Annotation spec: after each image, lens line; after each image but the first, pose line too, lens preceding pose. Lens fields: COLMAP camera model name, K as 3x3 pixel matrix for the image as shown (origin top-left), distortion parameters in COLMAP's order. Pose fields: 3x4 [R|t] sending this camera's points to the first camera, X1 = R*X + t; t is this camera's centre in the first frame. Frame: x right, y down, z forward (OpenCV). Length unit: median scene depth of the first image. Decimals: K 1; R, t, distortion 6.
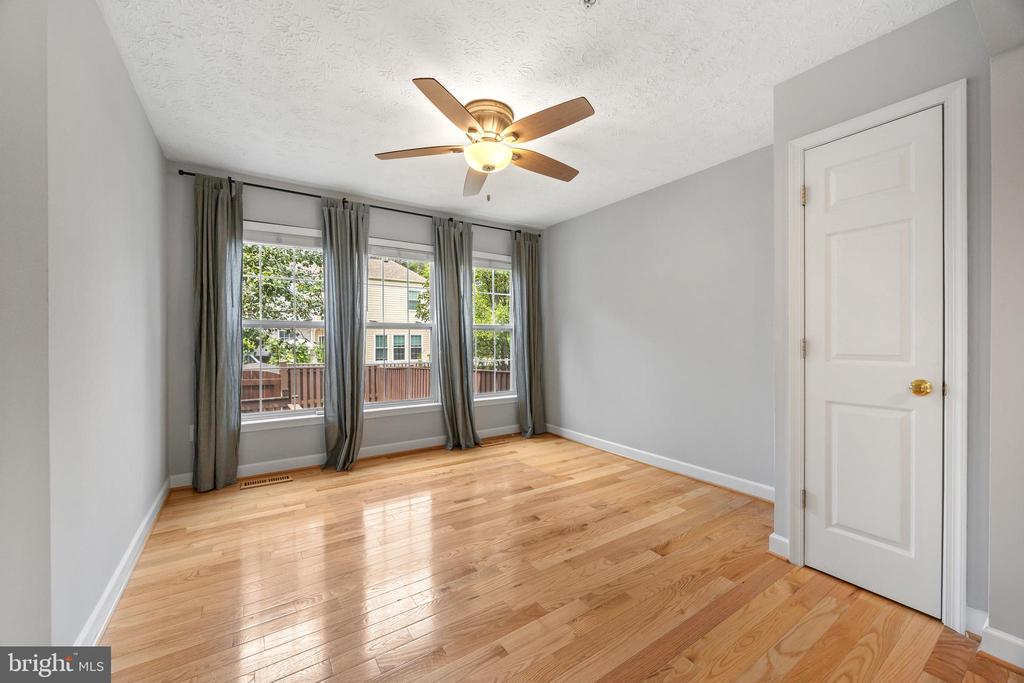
lens RADIAL K [[390.4, 0, 507.9], [0, 390.4, 341.7], [0, 0, 1]] dist [-0.001933, -0.000103]
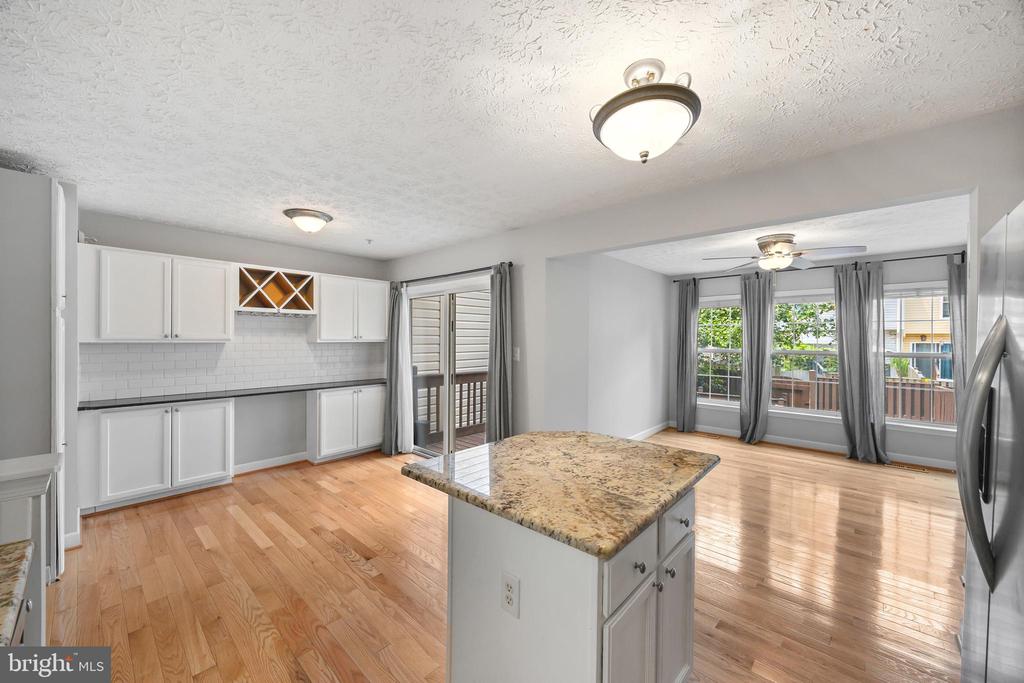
lens RADIAL K [[390.4, 0, 507.9], [0, 390.4, 341.7], [0, 0, 1]] dist [-0.001933, -0.000103]
pose [[0.237318, 0.007707, -0.971401, 0.889709], [-0.011514, 0.999921, 0.005120, -0.084862], [0.971364, 0.009970, 0.237388, -0.345465]]
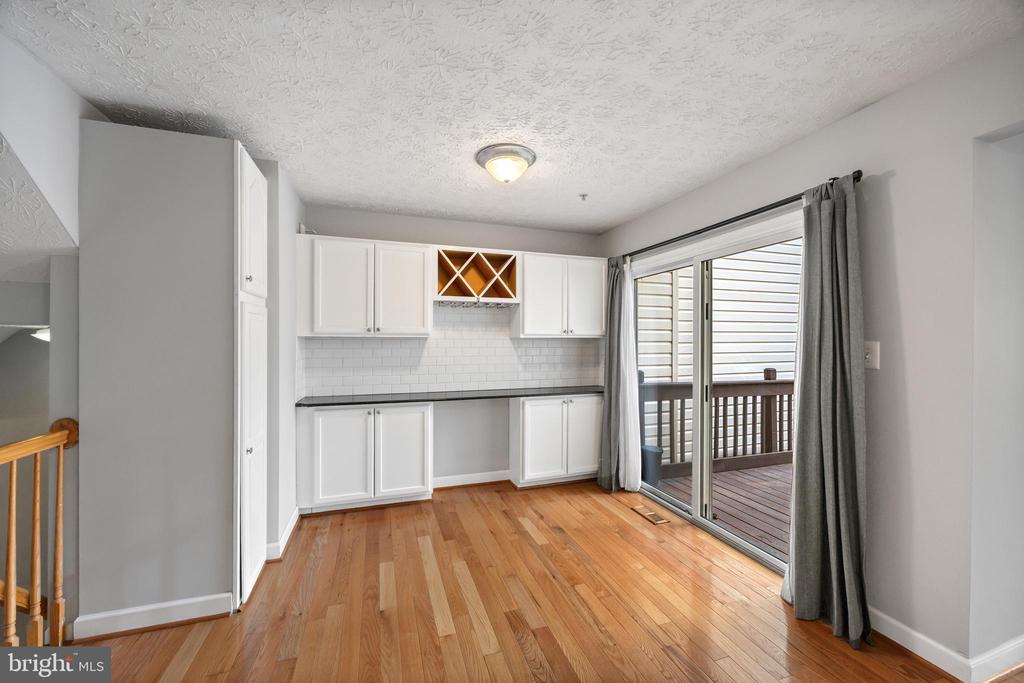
lens RADIAL K [[390.4, 0, 507.9], [0, 390.4, 341.7], [0, 0, 1]] dist [-0.001933, -0.000103]
pose [[-0.265102, 0.000130, -0.964220, 0.500380], [-0.007121, 0.999972, 0.002093, -0.060585], [0.964194, 0.007421, -0.265094, -0.407676]]
